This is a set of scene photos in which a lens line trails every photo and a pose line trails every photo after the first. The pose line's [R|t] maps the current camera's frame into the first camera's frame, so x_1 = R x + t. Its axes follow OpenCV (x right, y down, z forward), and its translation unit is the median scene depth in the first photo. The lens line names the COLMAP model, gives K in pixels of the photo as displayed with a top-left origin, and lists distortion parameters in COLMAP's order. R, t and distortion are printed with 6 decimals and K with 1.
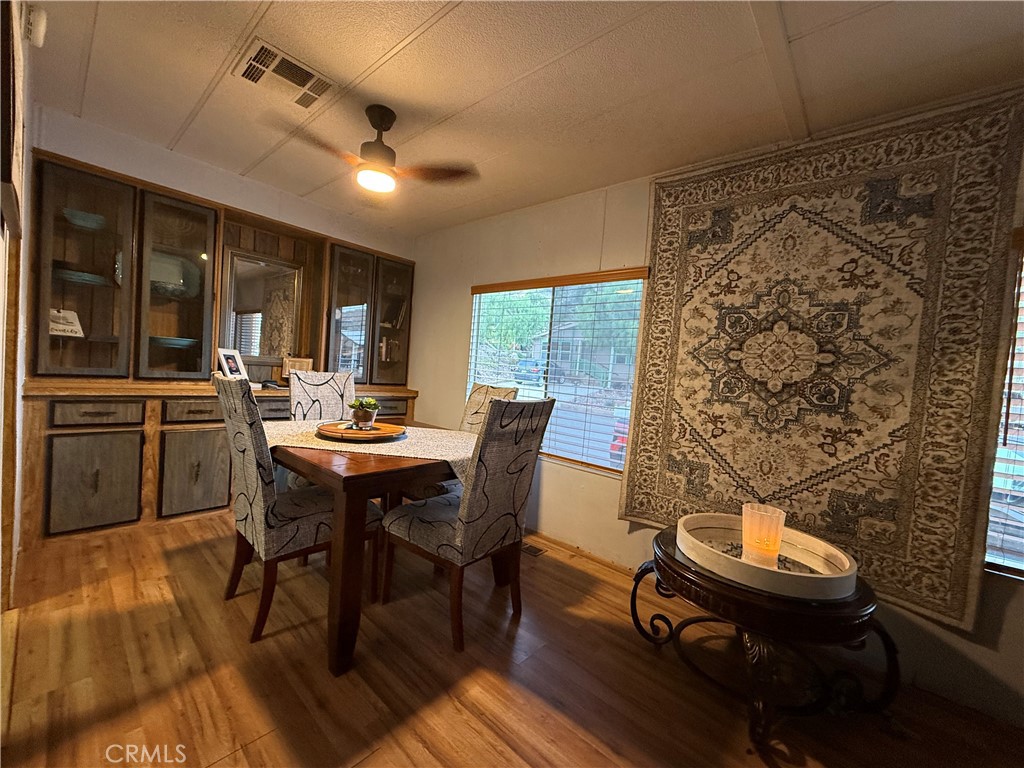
lens RADIAL K [[408.9, 0, 509.5], [0, 408.9, 384.1], [0, 0, 1]] dist [0.000115, 0.000547]
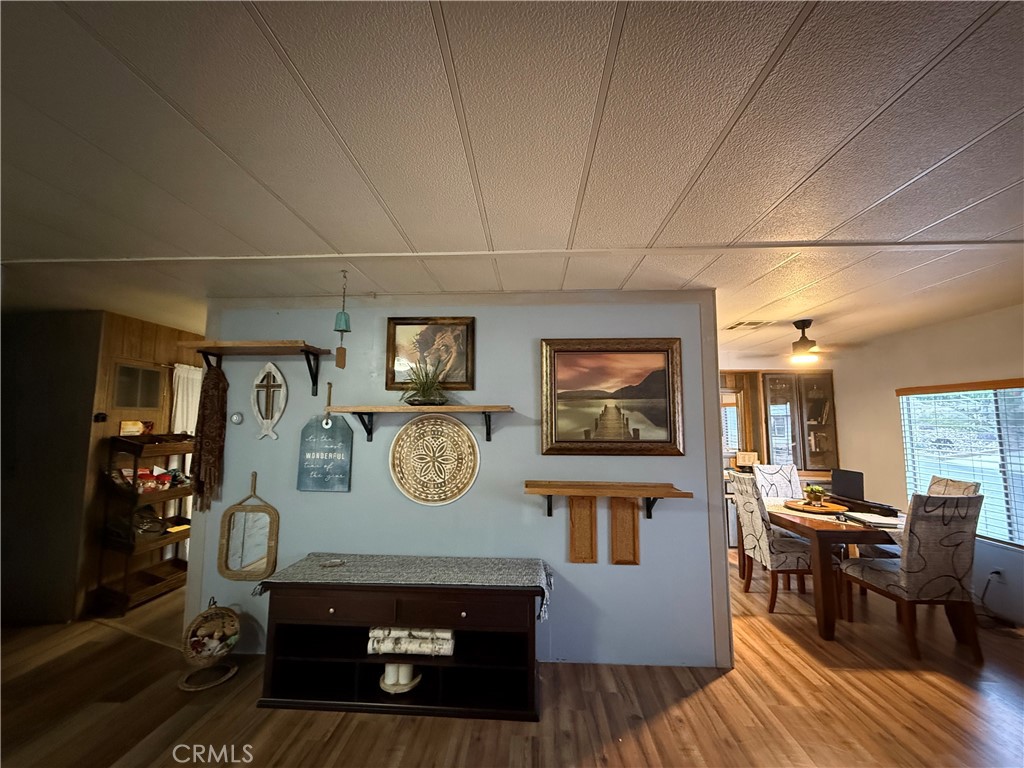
lens RADIAL K [[408.9, 0, 506.2], [0, 408.9, 381.9], [0, 0, 1]] dist [0.000115, 0.000547]
pose [[0.616006, -0.147241, -0.773859, 0.233864], [0.011586, 0.983963, -0.177995, -0.107608], [0.787657, 0.100680, 0.607833, -1.090532]]
